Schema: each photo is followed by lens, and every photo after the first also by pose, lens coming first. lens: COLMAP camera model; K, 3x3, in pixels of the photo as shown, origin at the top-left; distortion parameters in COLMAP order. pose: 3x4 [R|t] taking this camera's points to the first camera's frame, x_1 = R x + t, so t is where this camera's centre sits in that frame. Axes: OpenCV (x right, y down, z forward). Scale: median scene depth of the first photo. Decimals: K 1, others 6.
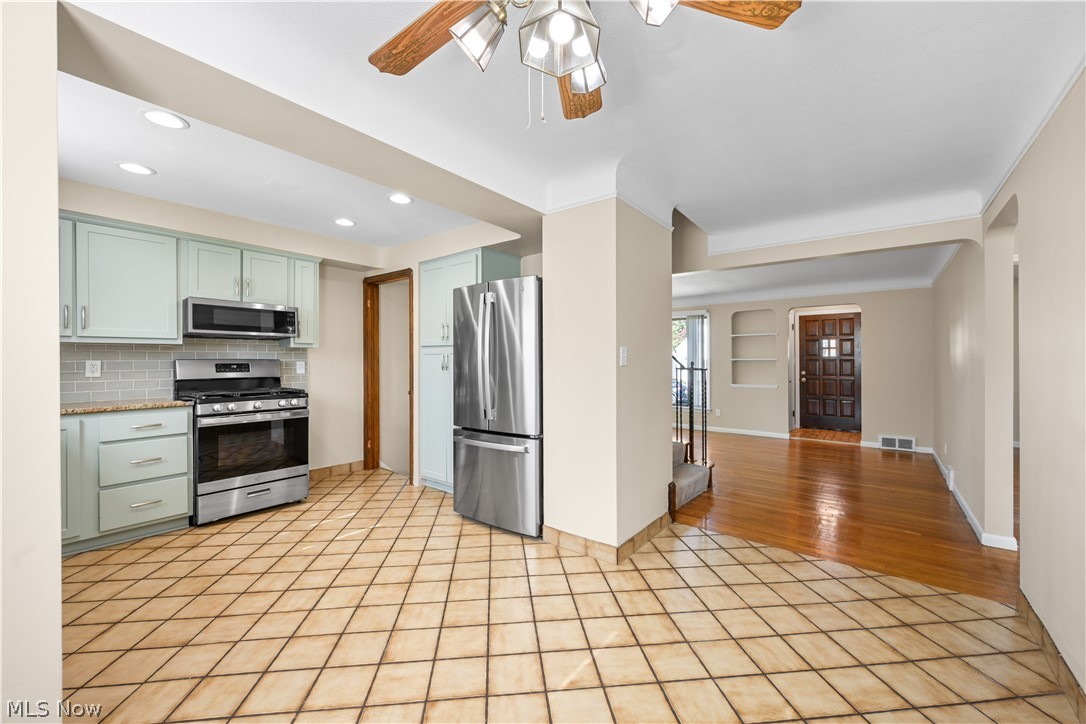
lens RADIAL K [[428.6, 0, 545.7], [0, 428.6, 360.7], [0, 0, 1]] dist [-0.004453, 0.000072]
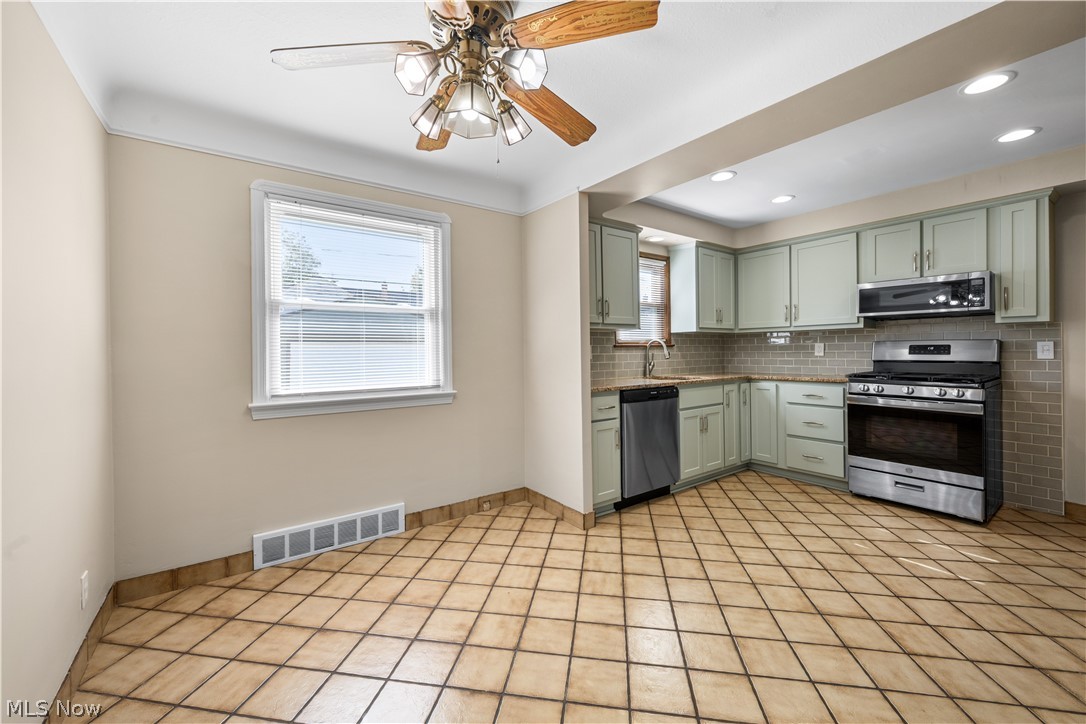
lens RADIAL K [[428.6, 0, 539.6], [0, 428.6, 349.3], [0, 0, 1]] dist [-0.004453, 0.000072]
pose [[-0.279195, 0.003811, -0.960227, 0.389221], [0.009482, 0.999954, 0.001212, 0.007059], [0.960188, -0.008766, -0.279219, 0.460587]]
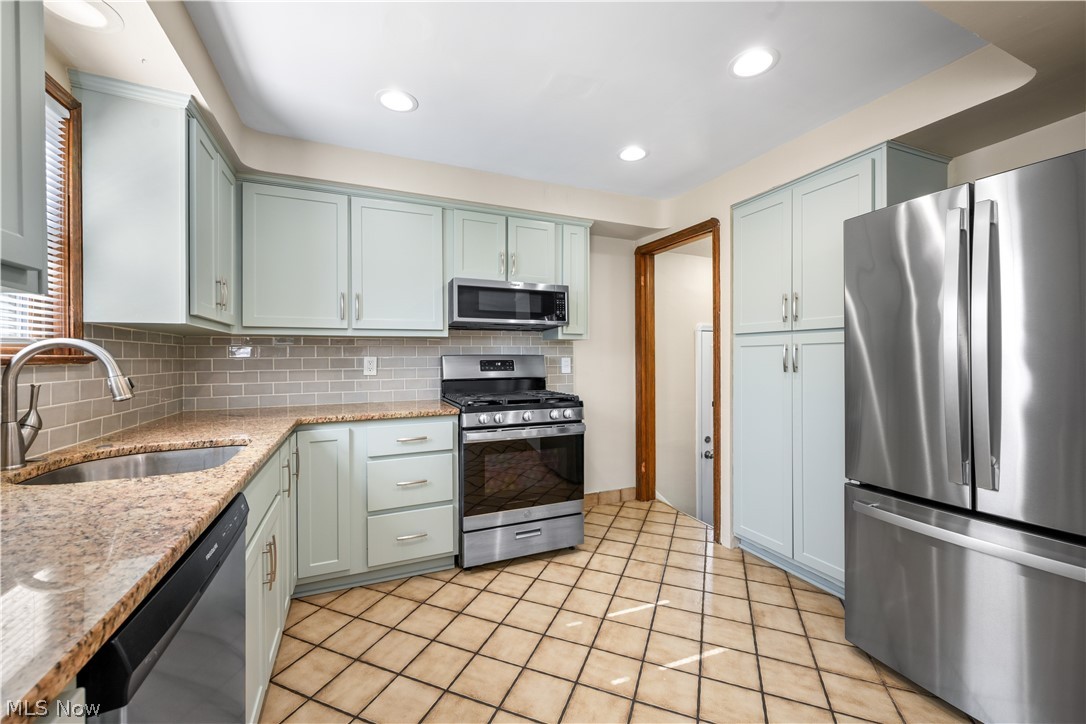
lens RADIAL K [[428.6, 0, 541.5], [0, 428.6, 357.1], [0, 0, 1]] dist [-0.004453, 0.000072]
pose [[0.876966, -0.001087, -0.480551, -0.269727], [0.001623, 0.999998, 0.000701, 0.000364], [0.480550, -0.001395, 0.876966, 0.330094]]
